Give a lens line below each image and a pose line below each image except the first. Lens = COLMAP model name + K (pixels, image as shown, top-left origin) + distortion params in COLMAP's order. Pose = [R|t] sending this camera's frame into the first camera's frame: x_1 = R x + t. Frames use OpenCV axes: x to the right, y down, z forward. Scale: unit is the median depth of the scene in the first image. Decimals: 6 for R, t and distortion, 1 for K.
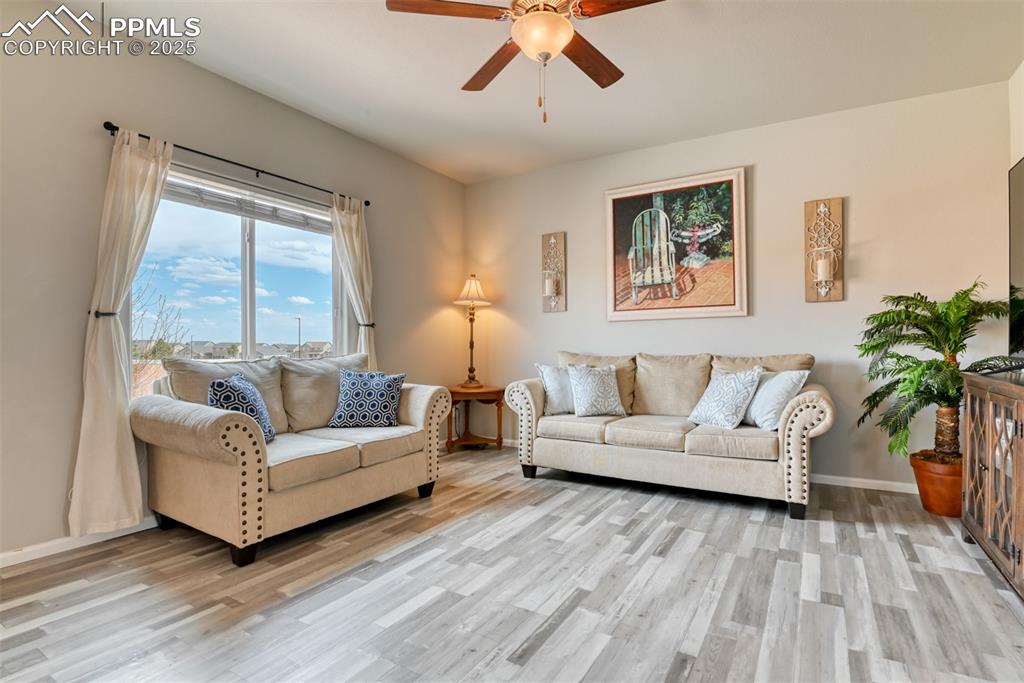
lens RADIAL K [[504.7, 0, 516.3], [0, 504.7, 342.5], [0, 0, 1]] dist [-0.023508, -0.003559]
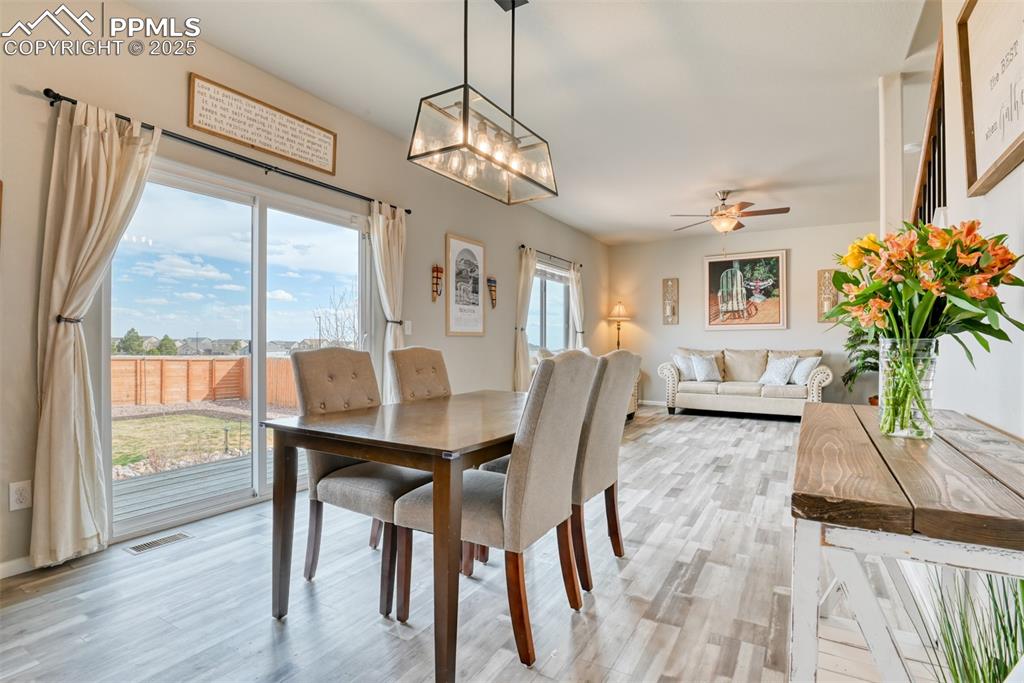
lens RADIAL K [[504.7, 0, 516.1], [0, 504.7, 341.8], [0, 0, 1]] dist [-0.023508, -0.003559]
pose [[0.999850, 0.006927, 0.015847, -0.583580], [-0.006953, 0.999975, 0.001609, -0.001322], [-0.015835, -0.001719, 0.999873, -0.863734]]
